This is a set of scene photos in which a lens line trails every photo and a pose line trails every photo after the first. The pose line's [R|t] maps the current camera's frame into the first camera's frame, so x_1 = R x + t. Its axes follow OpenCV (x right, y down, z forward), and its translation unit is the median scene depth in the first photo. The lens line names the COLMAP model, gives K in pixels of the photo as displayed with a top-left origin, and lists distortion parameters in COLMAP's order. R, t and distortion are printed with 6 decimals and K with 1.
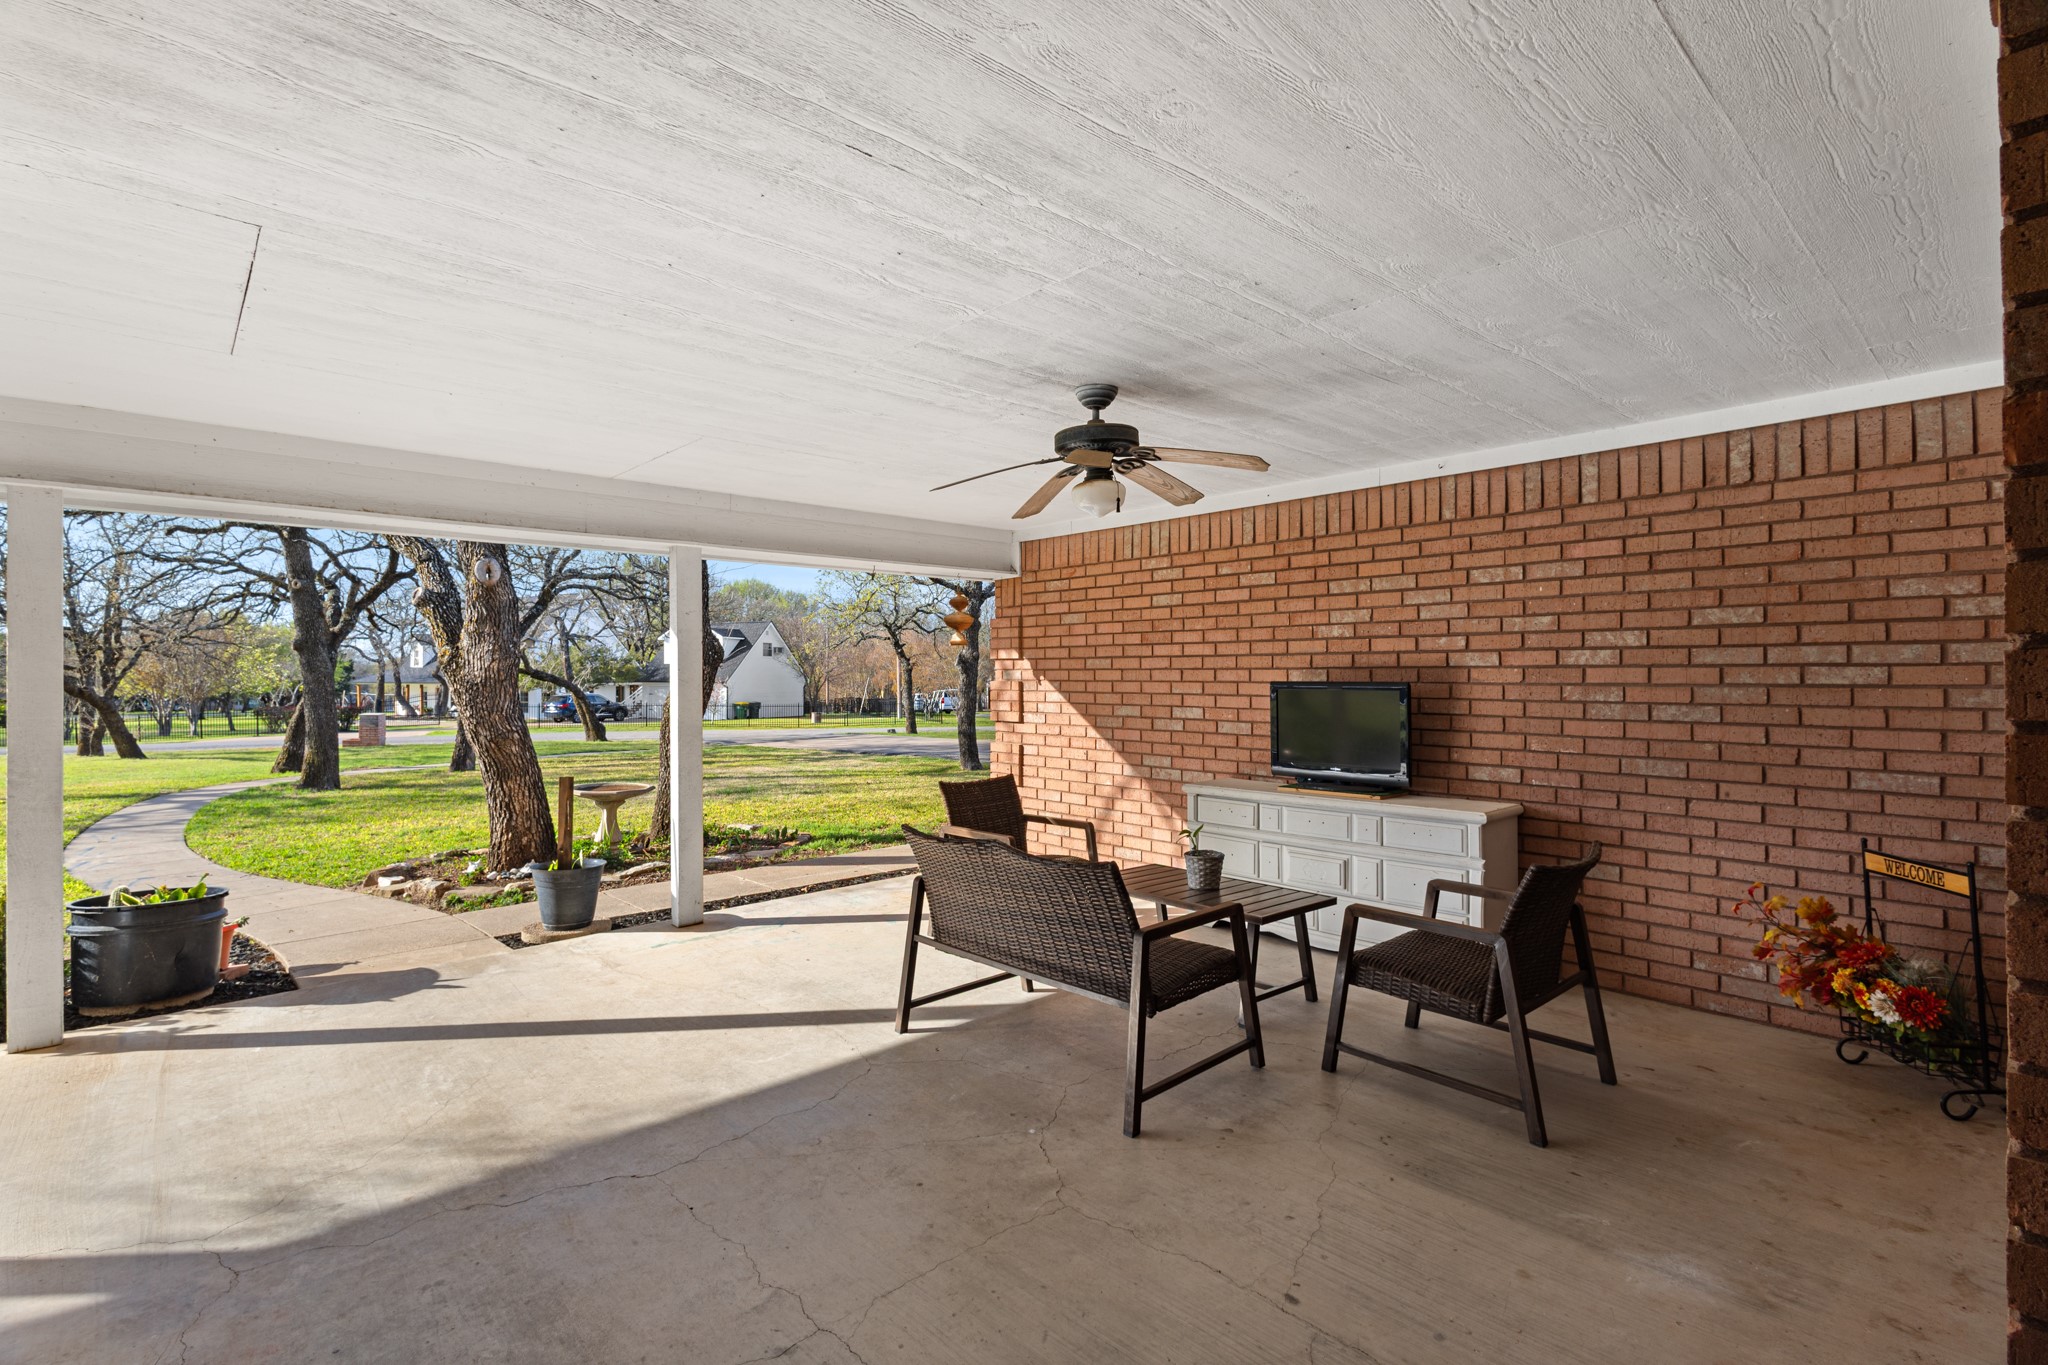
lens RADIAL K [[931.1, 0, 1016.8], [0, 931.1, 674.2], [0, 0, 1]] dist [0.004976, 0.000269]
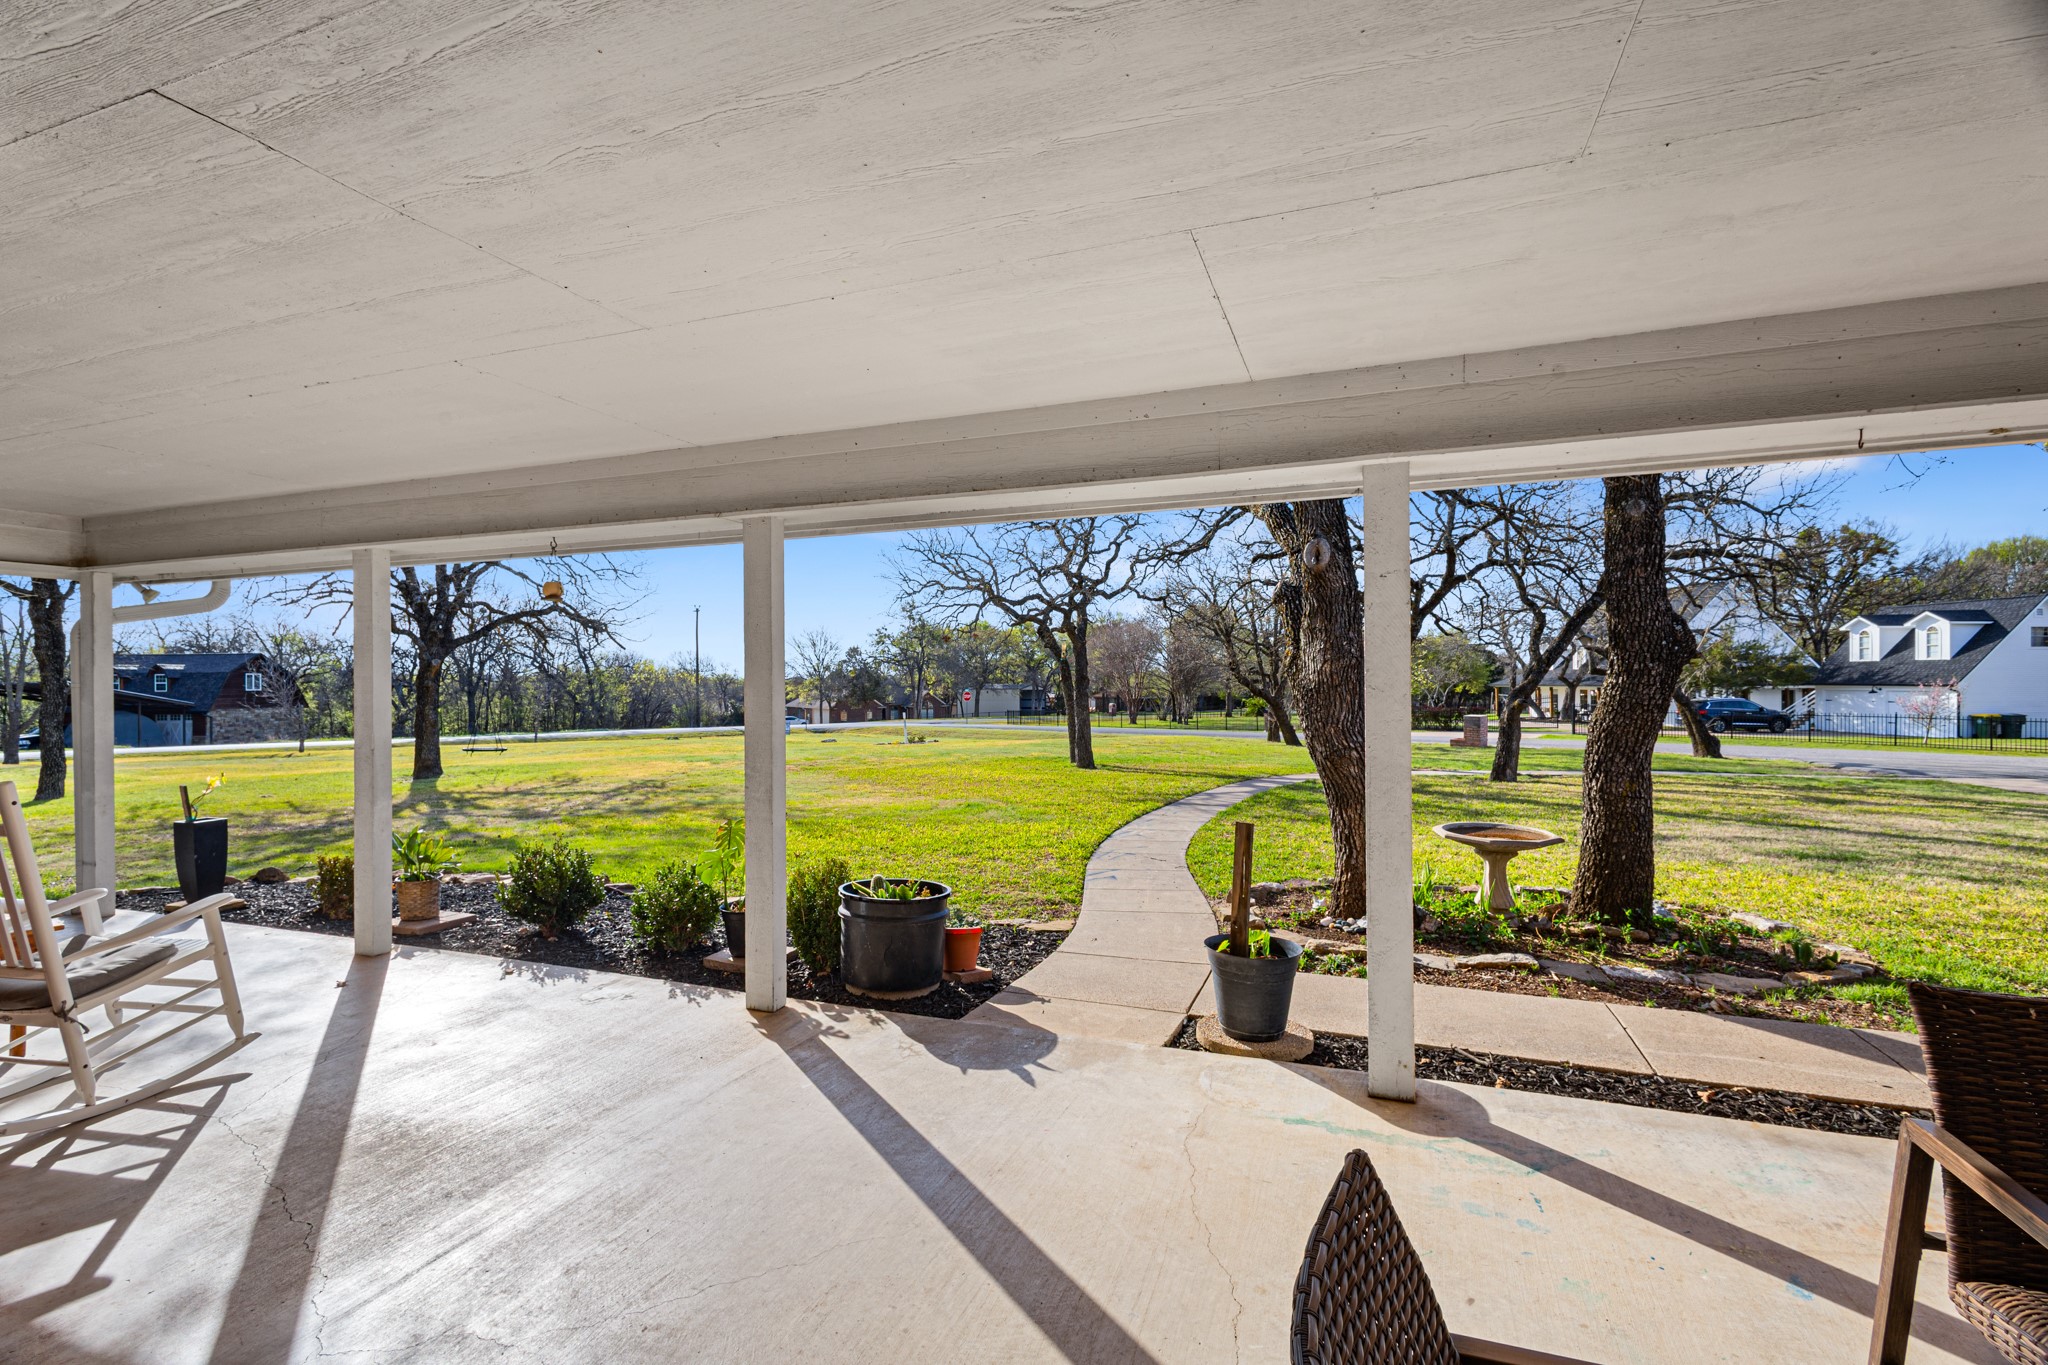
lens RADIAL K [[931.1, 0, 1023.1], [0, 931.1, 680.7], [0, 0, 1]] dist [0.004976, 0.000269]
pose [[0.448986, -0.003273, -0.893533, 0.078073], [0.007351, 0.999973, 0.000031, 0.000302], [0.893509, -0.006582, 0.448998, 0.526998]]
